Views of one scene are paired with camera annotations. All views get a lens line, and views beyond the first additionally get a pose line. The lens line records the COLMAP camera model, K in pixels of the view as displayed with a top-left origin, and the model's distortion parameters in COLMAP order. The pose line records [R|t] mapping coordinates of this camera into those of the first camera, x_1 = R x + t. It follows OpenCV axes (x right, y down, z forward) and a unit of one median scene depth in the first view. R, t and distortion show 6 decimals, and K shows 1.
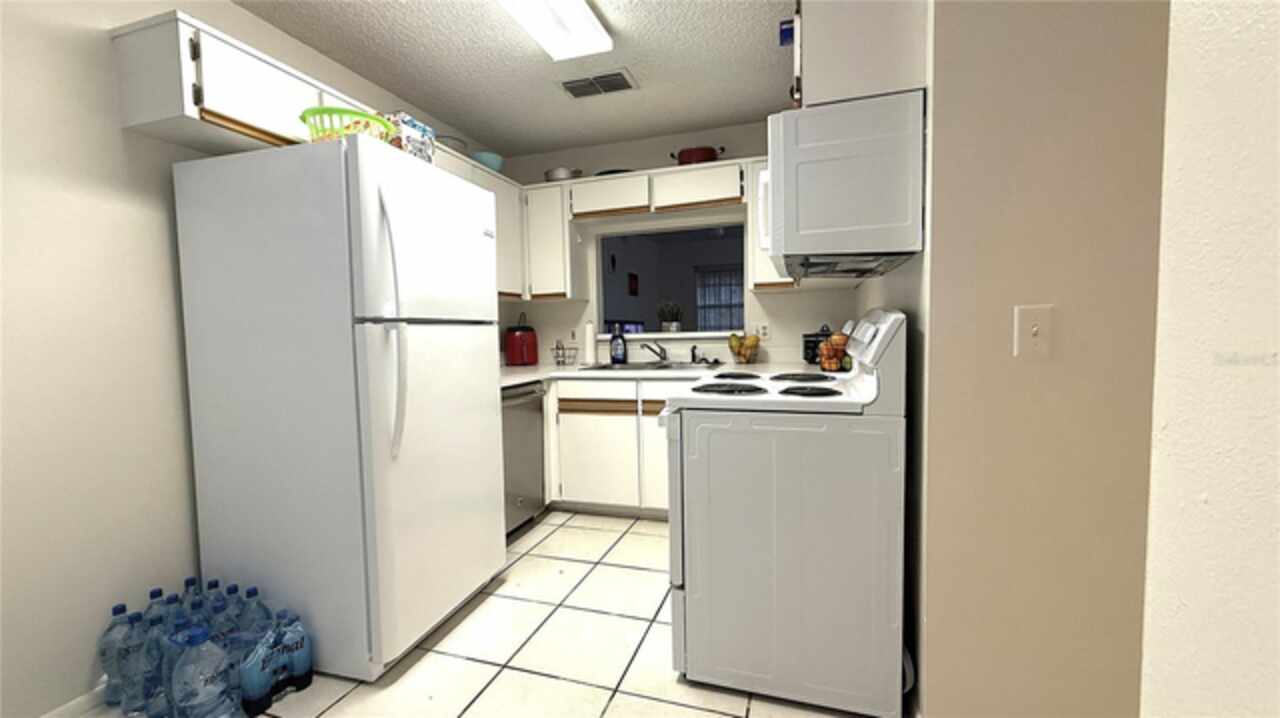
lens RADIAL K [[513.2, 0, 634.7], [0, 513.2, 362.5], [0, 0, 1]] dist [0.001030, 0.000082]
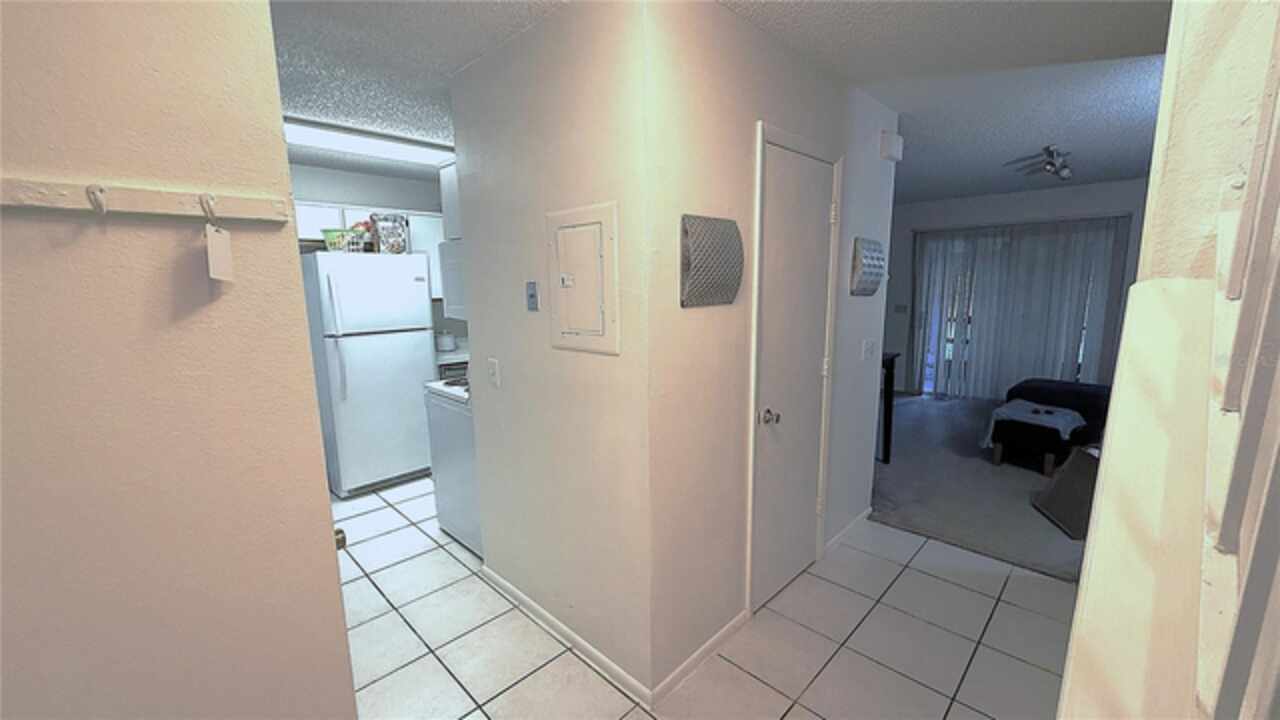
lens RADIAL K [[539.7, 0, 640.0], [0, 539.7, 360.0], [0, 0, 1]] dist [0.000297, 0.000032]
pose [[0.884057, 0.078275, -0.460777, 1.198148], [-0.030321, 0.993404, 0.110581, -0.191315], [0.466394, -0.083789, 0.880600, -0.290381]]
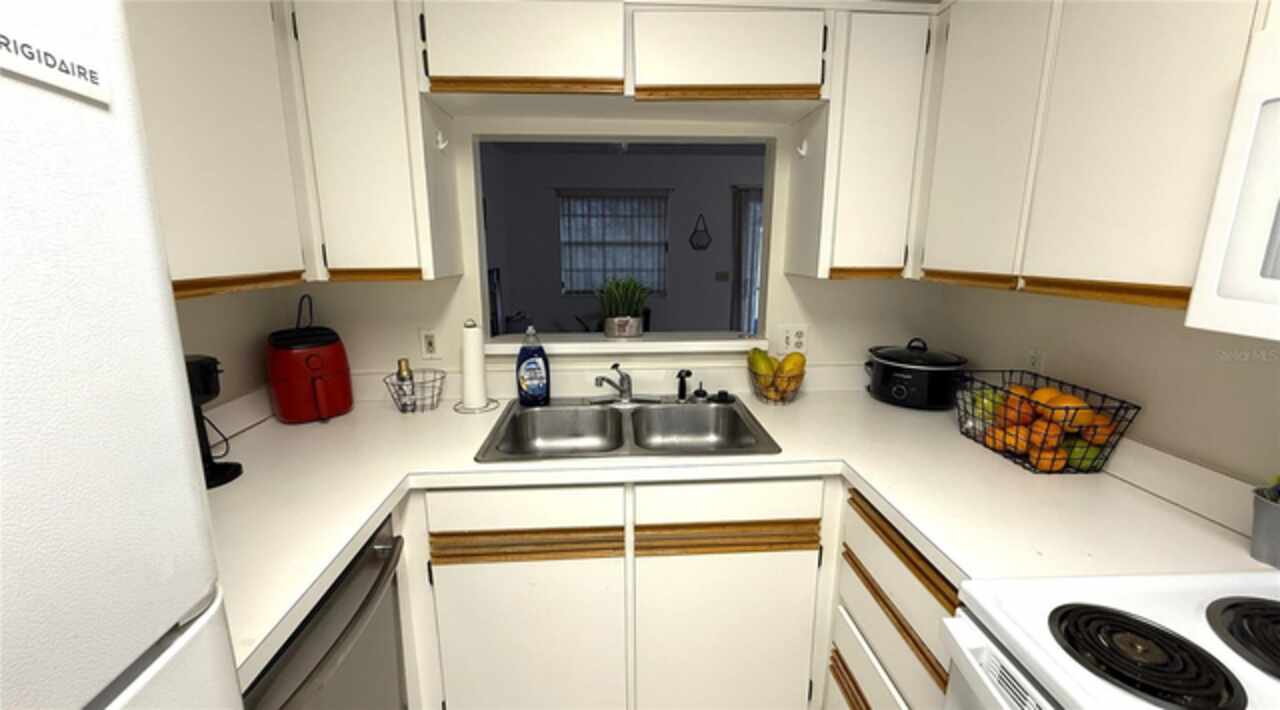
lens RADIAL K [[515.0, 0, 641.0], [0, 515.0, 349.2], [0, 0, 1]] dist [-0.000480, -0.000033]
pose [[0.930482, -0.050057, 0.362901, -0.124234], [0.000651, 0.990845, 0.135004, -0.128498], [-0.366336, -0.125383, 0.921996, 0.526760]]
